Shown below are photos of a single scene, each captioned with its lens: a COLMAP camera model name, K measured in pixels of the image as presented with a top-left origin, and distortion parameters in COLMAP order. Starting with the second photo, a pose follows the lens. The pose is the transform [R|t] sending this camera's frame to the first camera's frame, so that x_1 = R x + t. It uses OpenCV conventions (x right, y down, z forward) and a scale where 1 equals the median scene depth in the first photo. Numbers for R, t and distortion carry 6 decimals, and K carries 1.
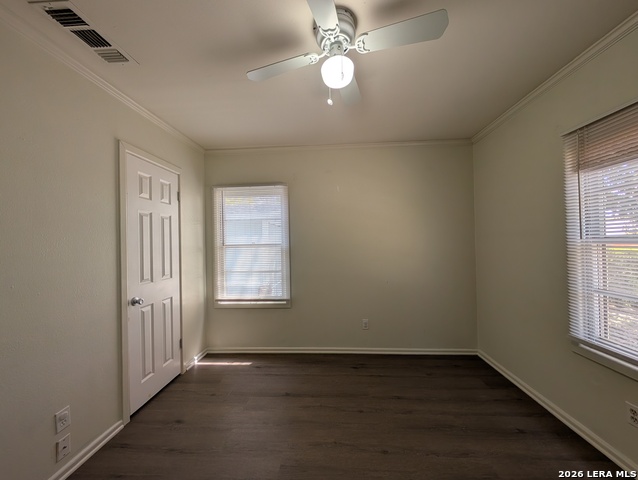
lens RADIAL K [[241.2, 0, 320.2], [0, 241.2, 240.7], [0, 0, 1]] dist [0.000452, 0.000191]
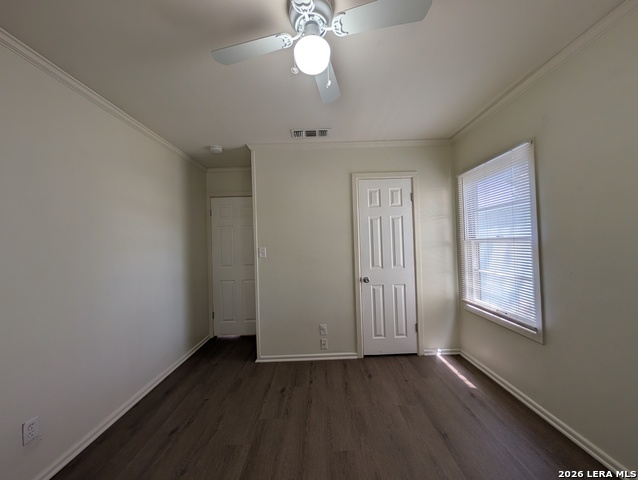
lens RADIAL K [[241.2, 0, 320.2], [0, 241.2, 240.7], [0, 0, 1]] dist [0.000452, 0.000191]
pose [[0.070634, 0.006898, -0.997478, 0.511751], [0.037299, 0.999259, 0.009551, -0.006605], [0.996805, -0.037879, 0.070324, 0.488931]]
